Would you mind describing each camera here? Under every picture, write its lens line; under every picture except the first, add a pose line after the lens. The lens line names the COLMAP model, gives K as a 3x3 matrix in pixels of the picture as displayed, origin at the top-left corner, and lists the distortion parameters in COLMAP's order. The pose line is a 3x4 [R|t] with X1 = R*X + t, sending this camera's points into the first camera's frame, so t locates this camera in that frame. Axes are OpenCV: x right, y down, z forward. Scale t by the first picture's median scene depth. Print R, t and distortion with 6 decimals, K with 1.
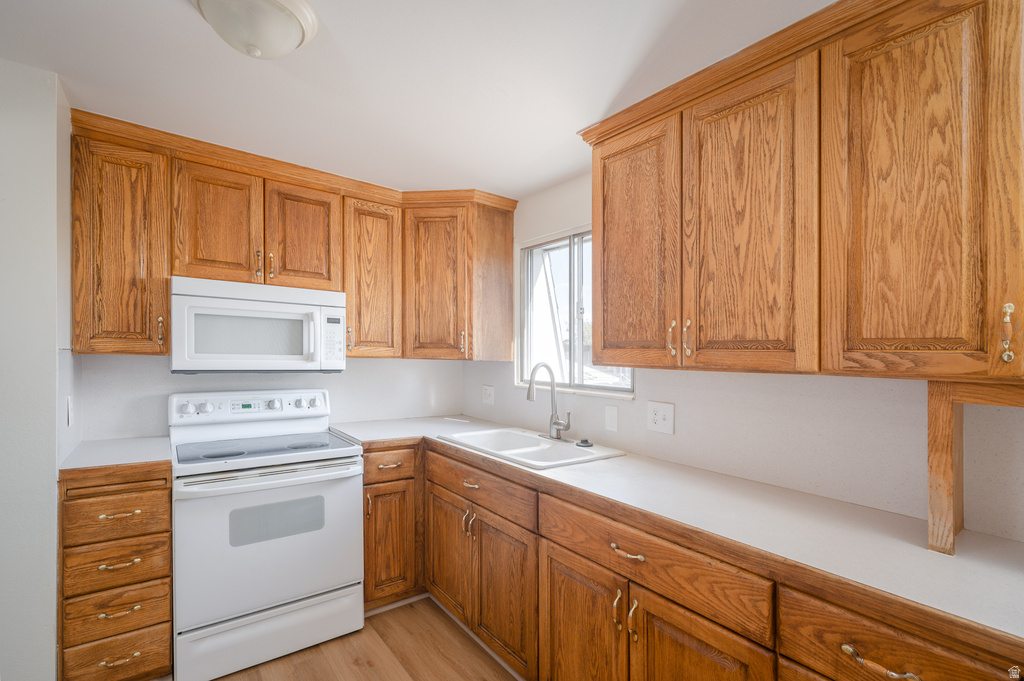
lens RADIAL K [[462.7, 0, 503.4], [0, 462.7, 344.4], [0, 0, 1]] dist [0.001380, 0.000690]
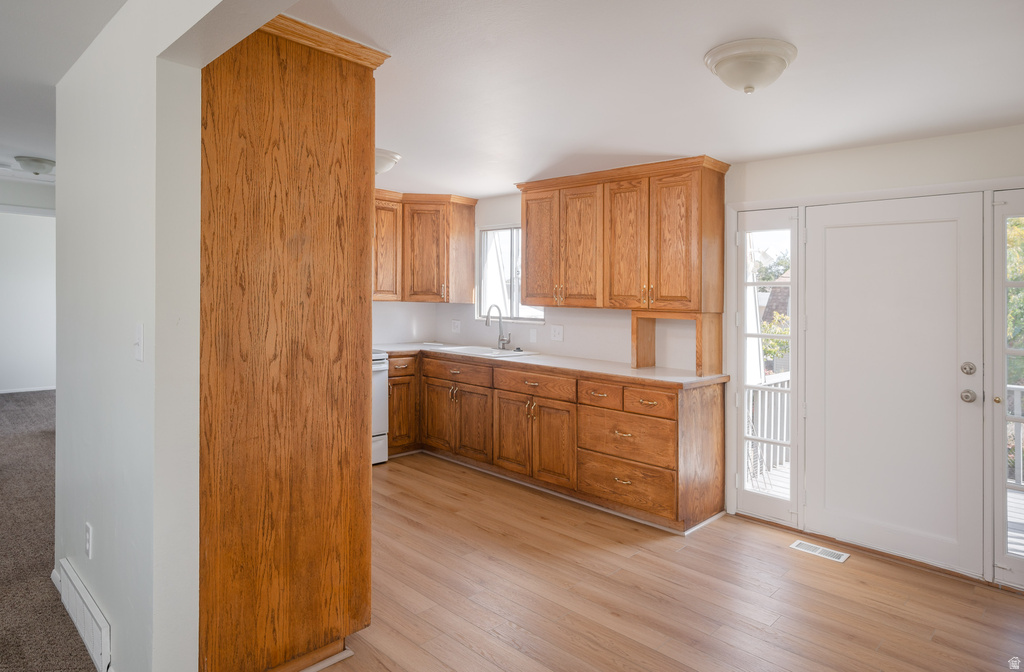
lens RADIAL K [[601.2, 0, 558.6], [0, 601.2, 282.0], [0, 0, 1]] dist [-0.001054, 0.000742]
pose [[0.978717, 0.006536, 0.205112, -0.180908], [-0.006384, 0.999979, -0.001402, -0.053112], [-0.205117, 0.000063, 0.978738, -1.584967]]
